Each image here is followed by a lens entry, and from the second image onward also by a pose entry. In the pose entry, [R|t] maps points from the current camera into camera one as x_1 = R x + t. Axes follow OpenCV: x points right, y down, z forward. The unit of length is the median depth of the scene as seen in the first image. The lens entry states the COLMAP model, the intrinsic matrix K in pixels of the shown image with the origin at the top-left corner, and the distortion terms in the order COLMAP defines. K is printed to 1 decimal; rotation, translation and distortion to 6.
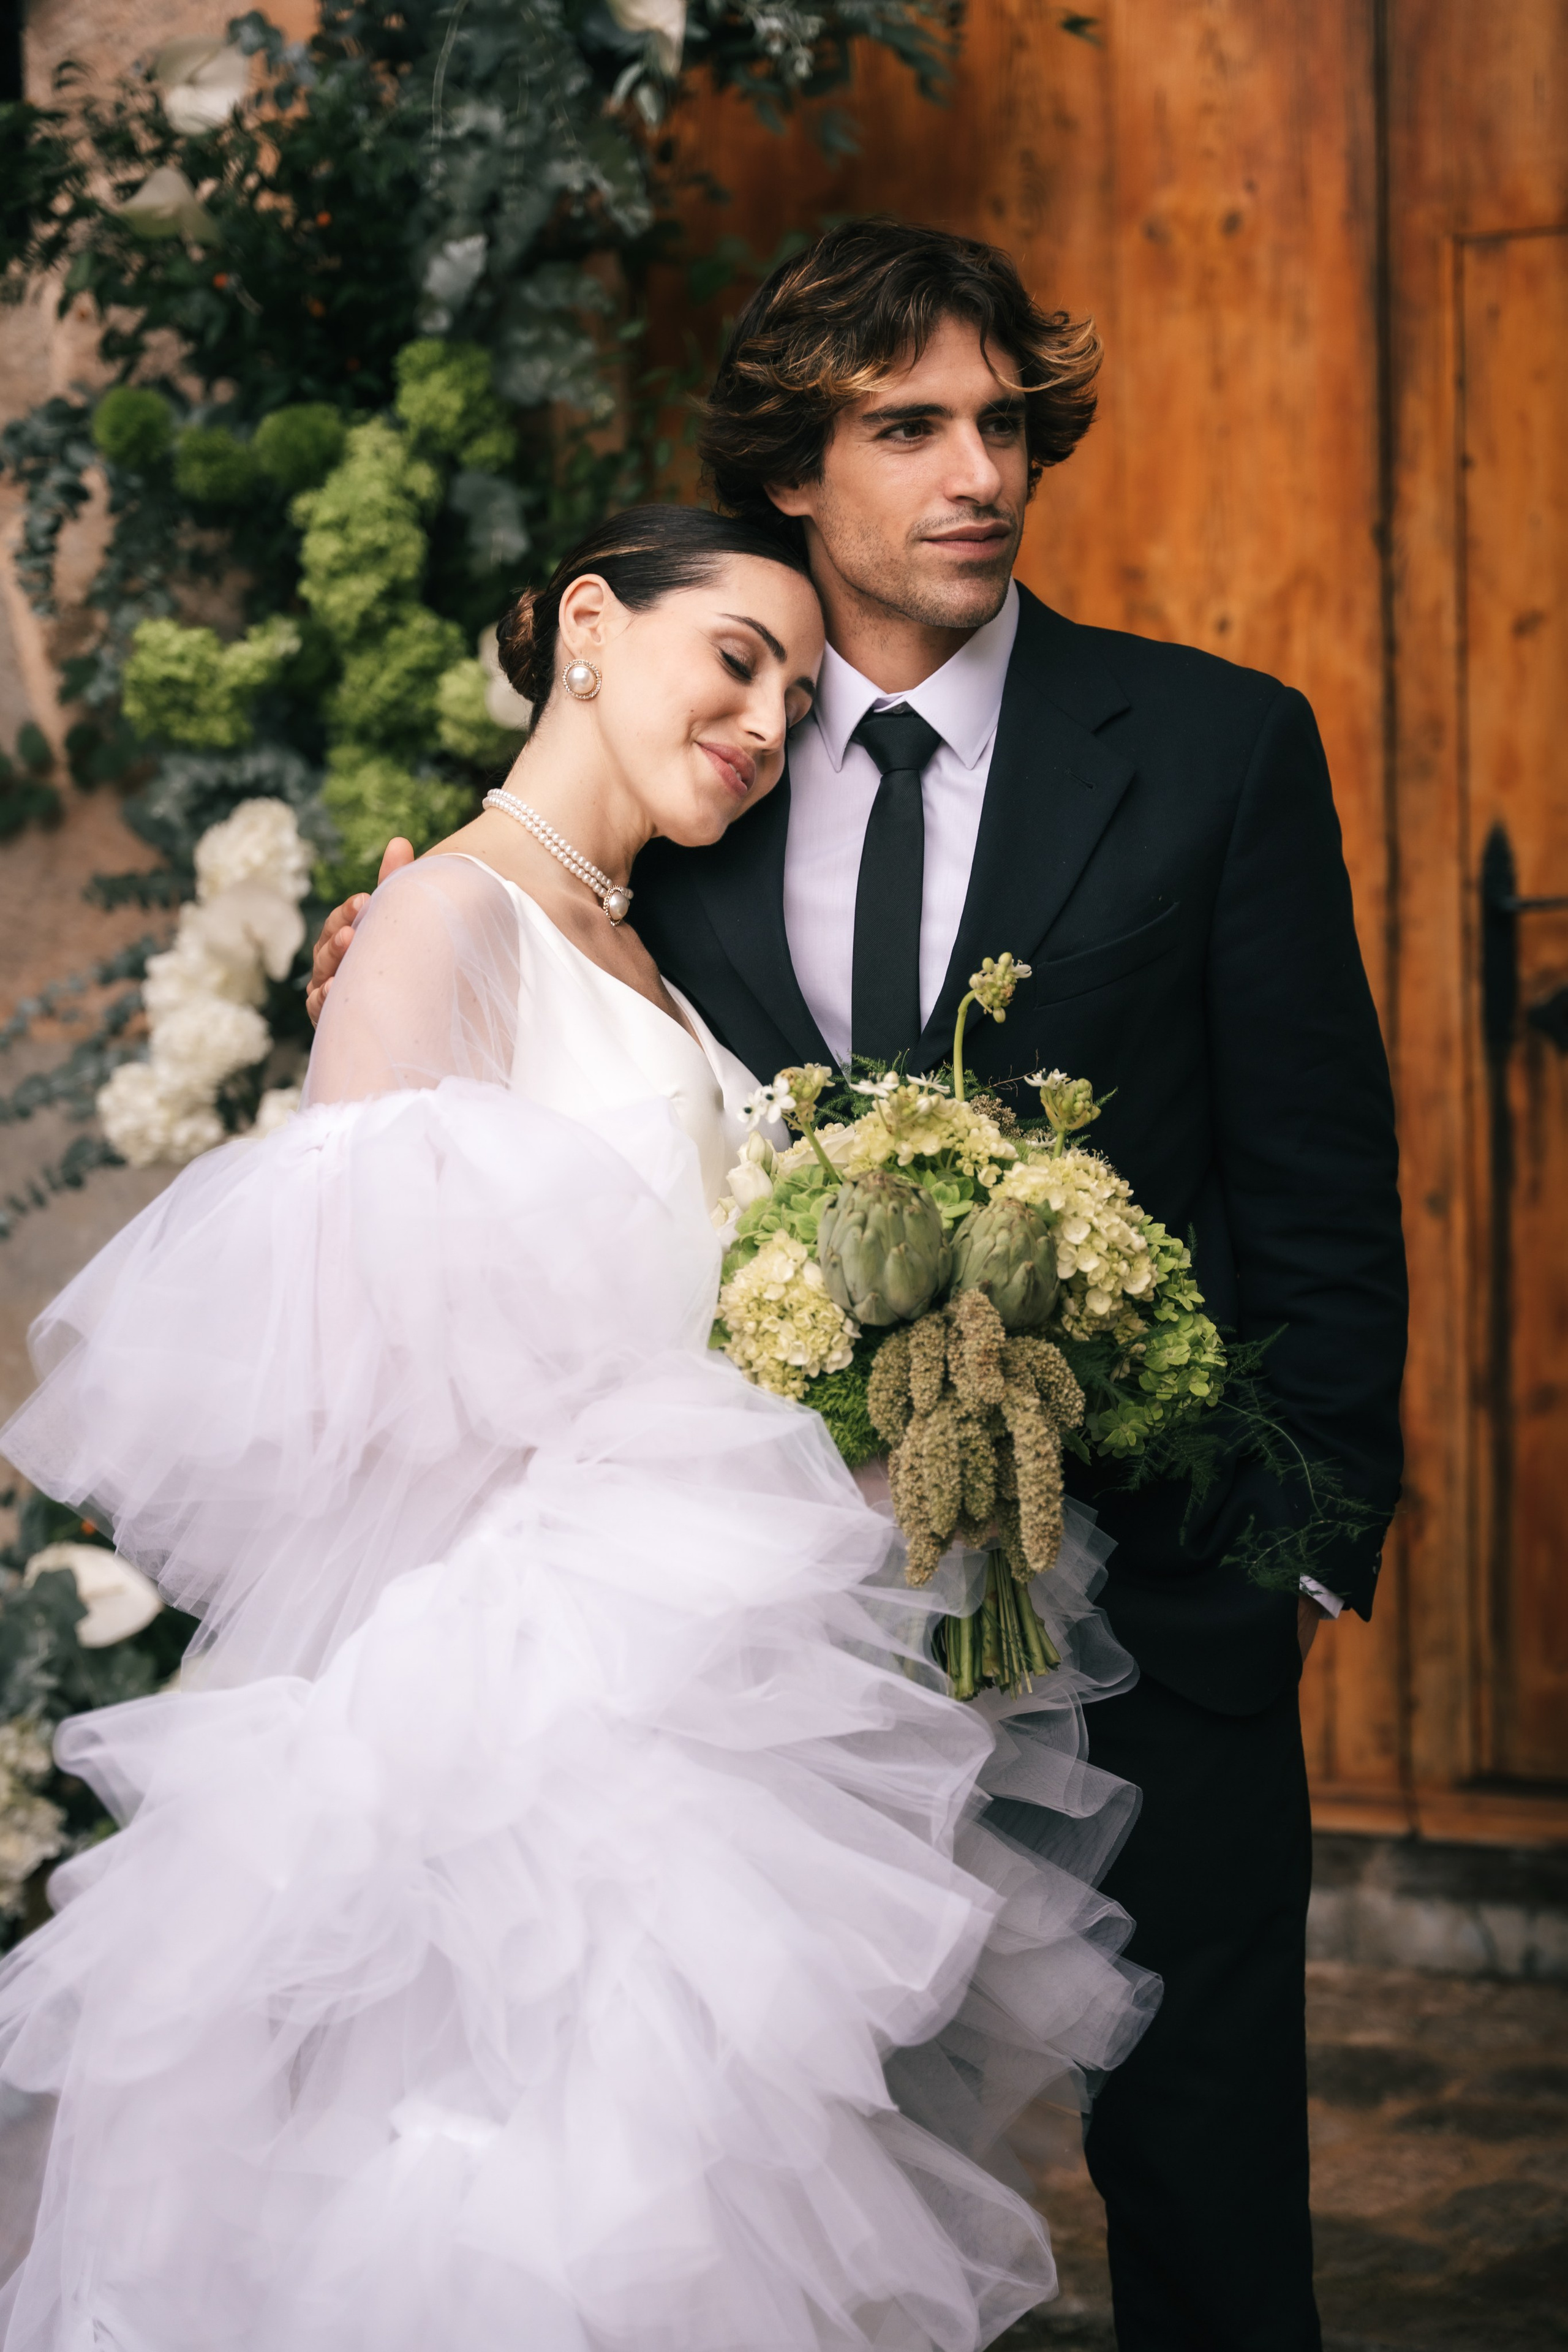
lens RADIAL K [[3986.5, 0, 814.6], [0, 3986.5, 1234.0], [0, 0, 1]] dist [0.051696, 0.000000]
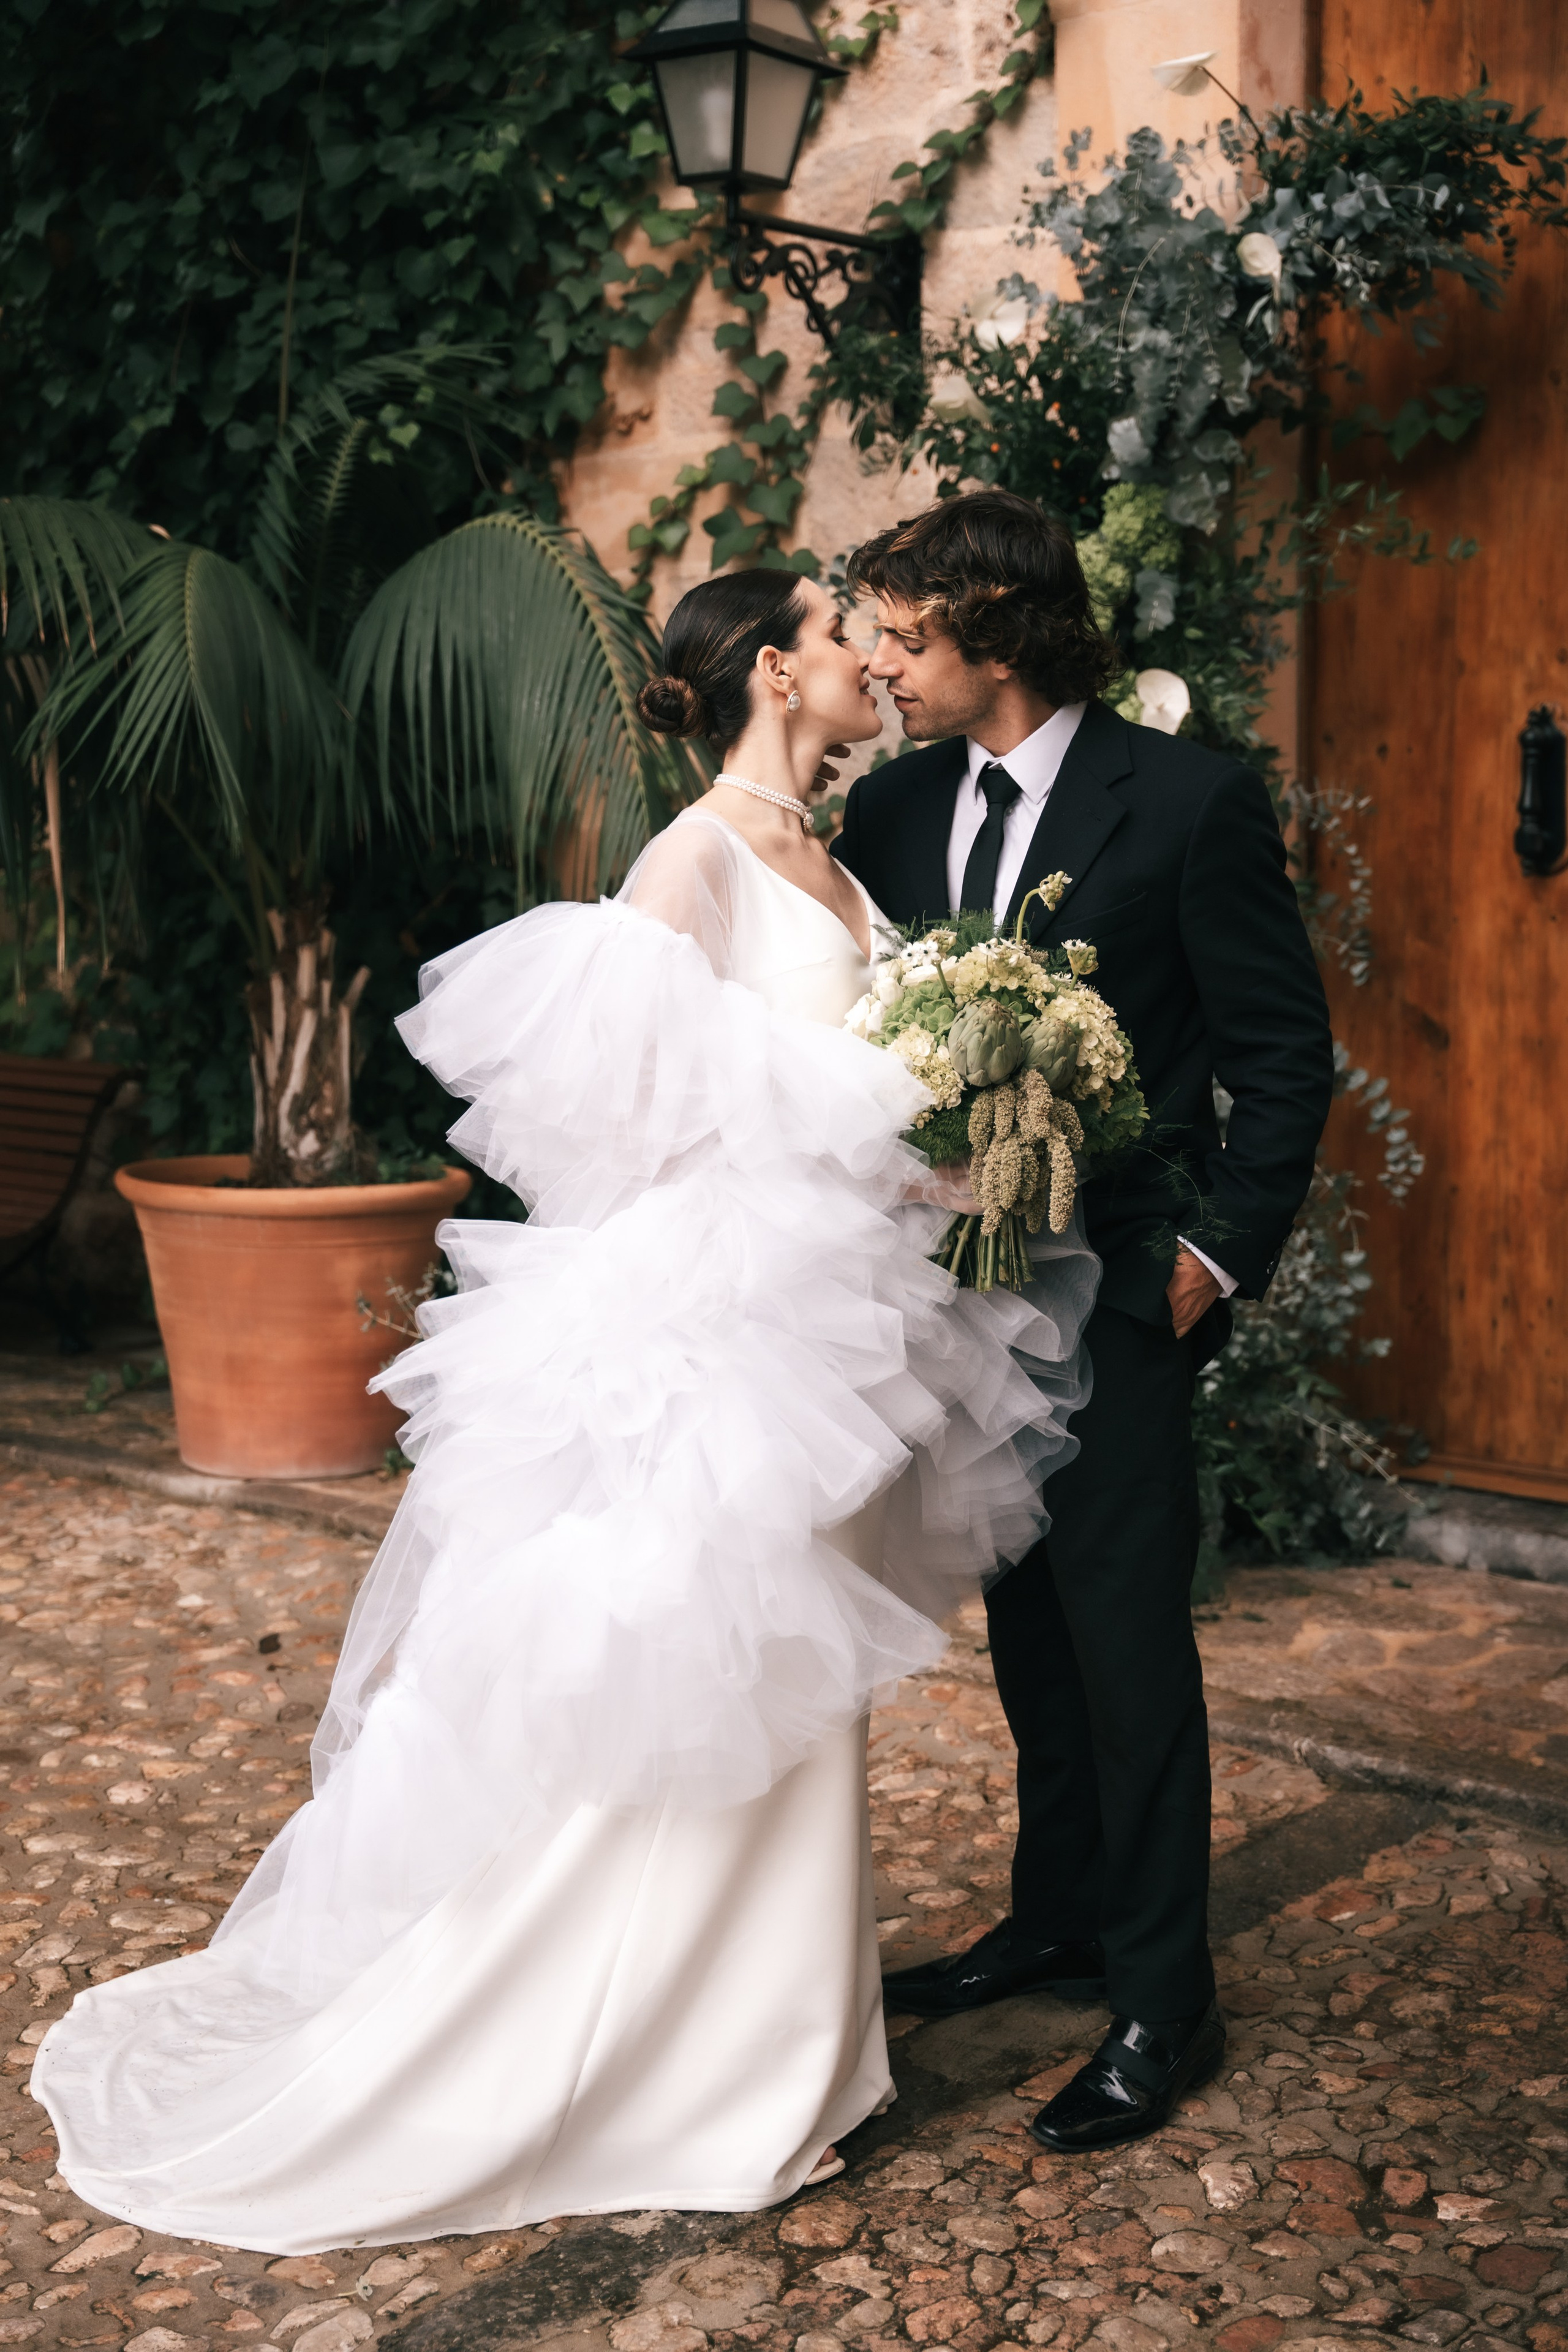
lens RADIAL K [[2985.6, 0, 783.1], [0, 2985.6, 1188.5], [0, 0, 1]] dist [0.027333, 0.000000]
pose [[0.943024, 0.057325, -0.327748, 0.165702], [-0.049540, 0.998257, 0.032060, 0.013291], [0.329015, -0.013997, 0.944221, -0.116183]]
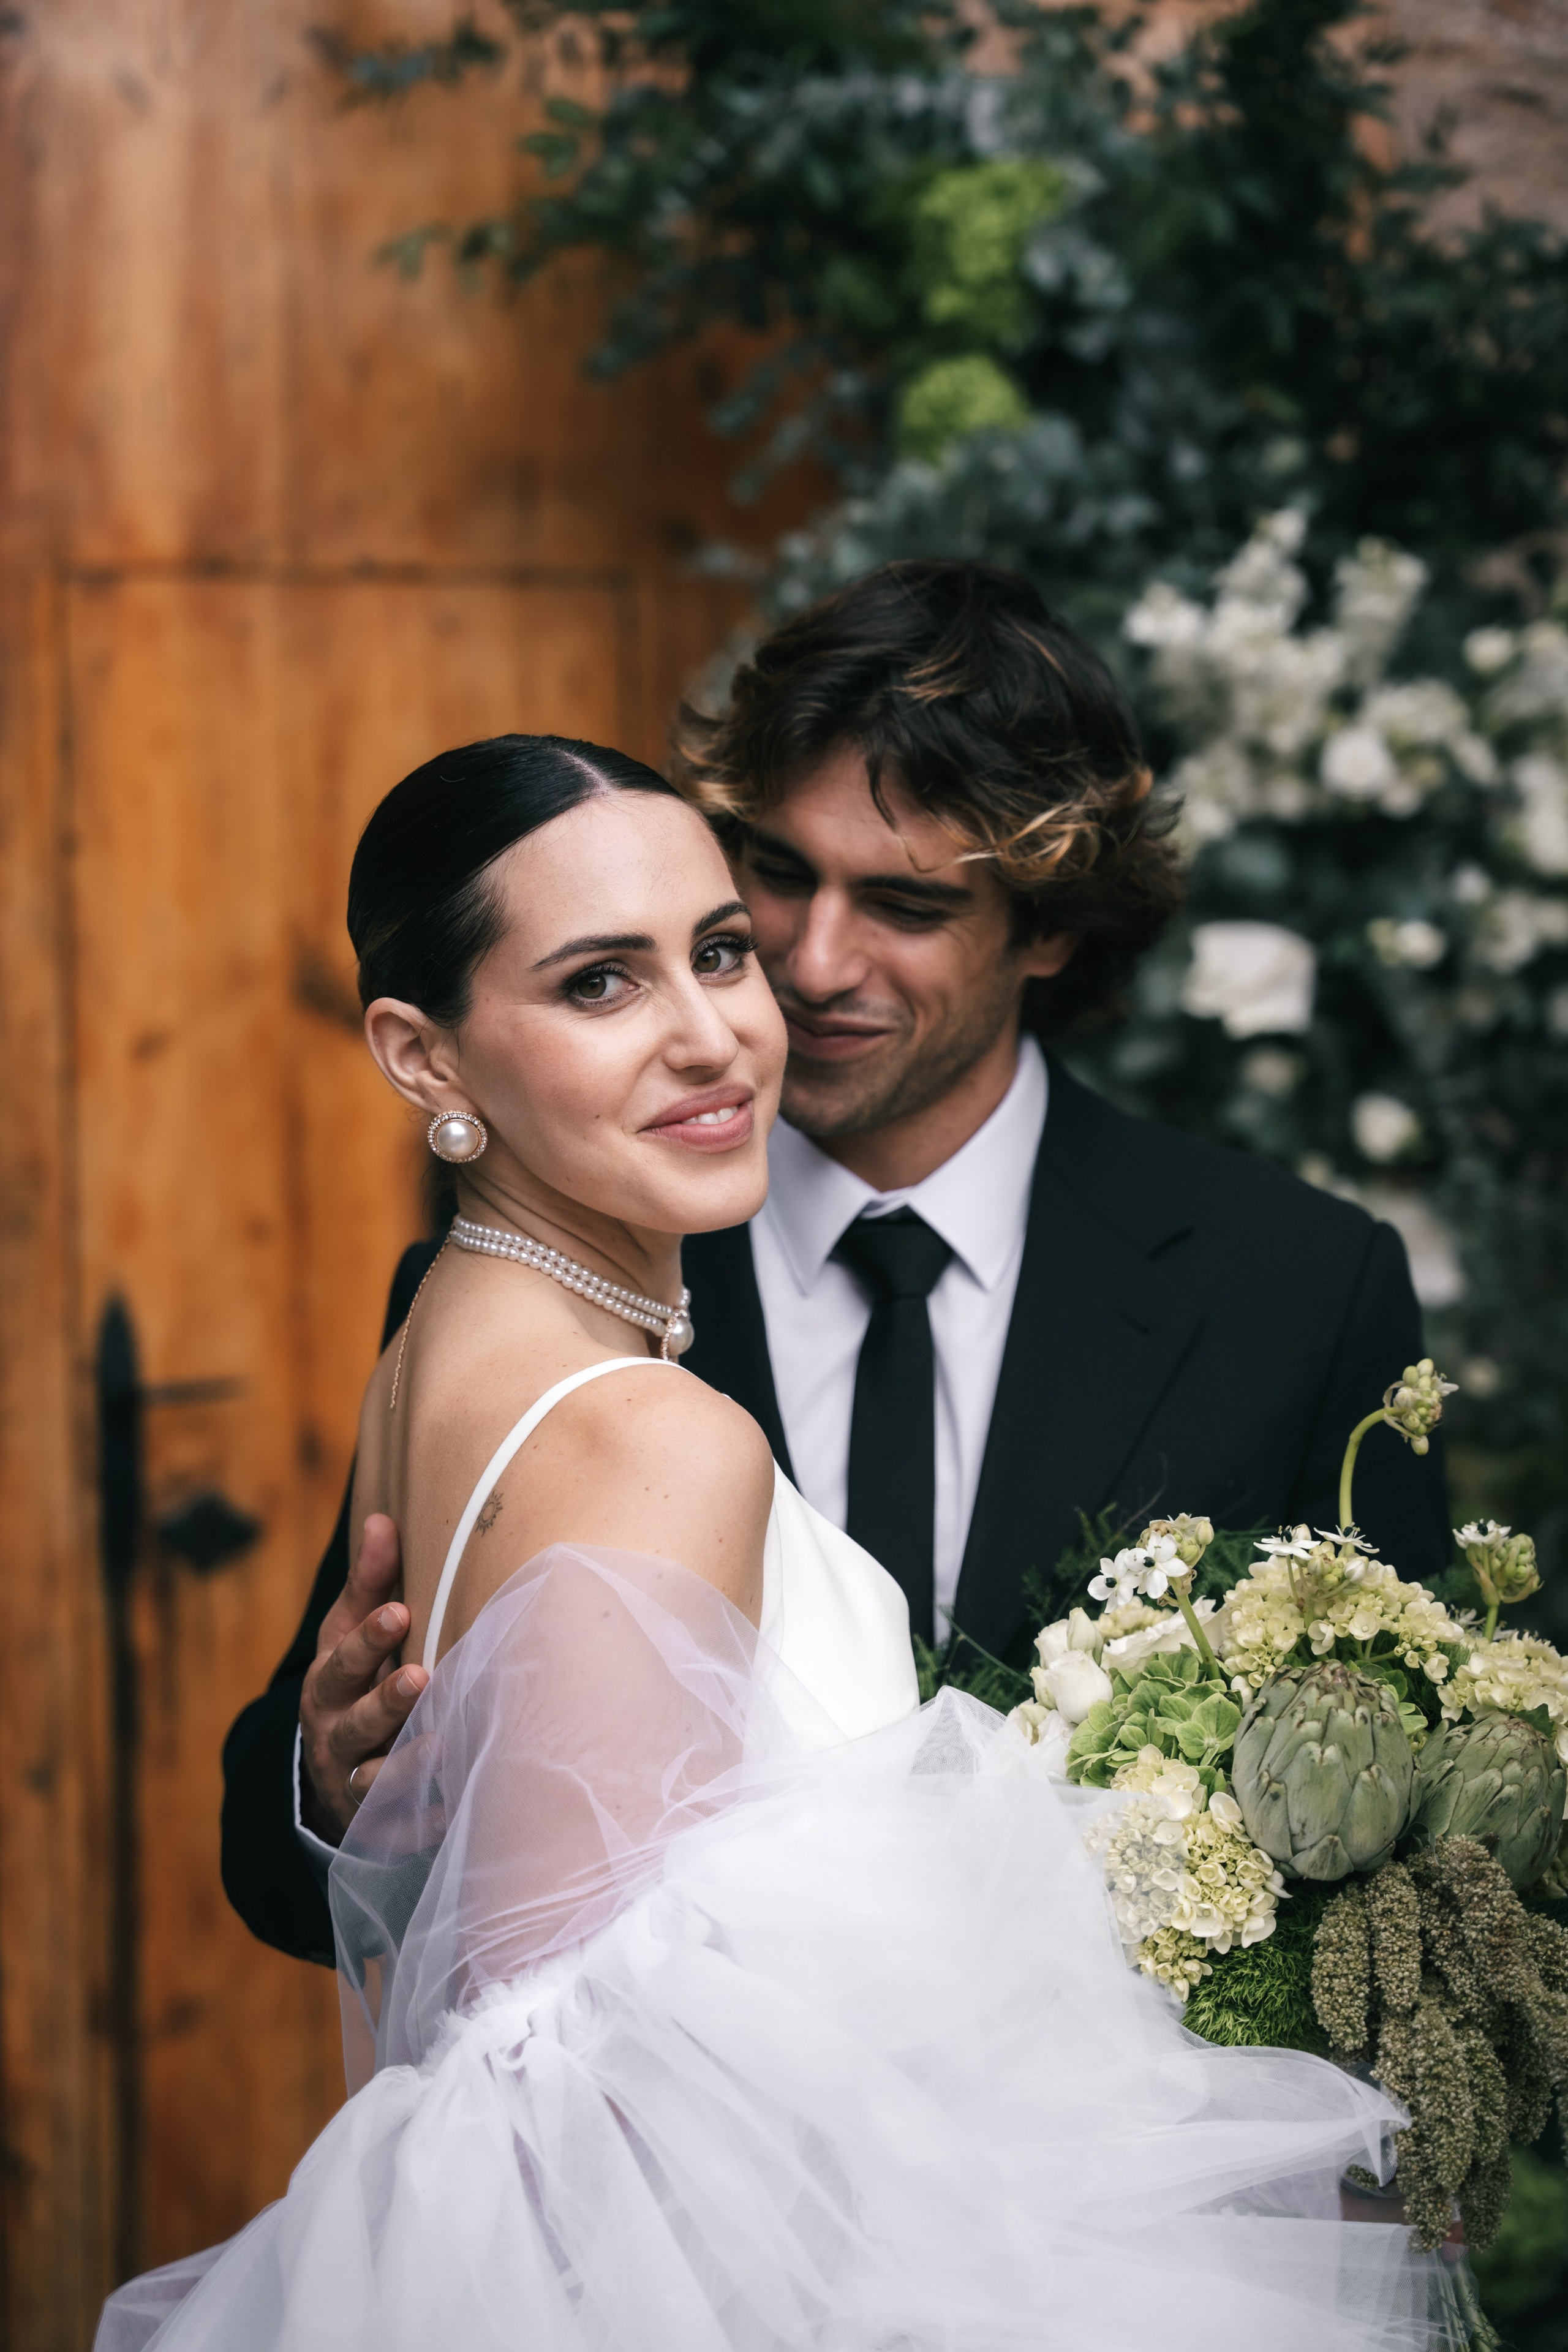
lens RADIAL K [[4605.4, 0, 764.8], [0, 4605.4, 1177.7], [0, 0, 1]] dist [-0.008937, 0.000000]
pose [[0.791449, 0.012691, 0.611103, -0.301009], [0.063470, 0.992673, -0.102816, -0.023941], [-0.607931, 0.120160, 0.784845, 0.208662]]
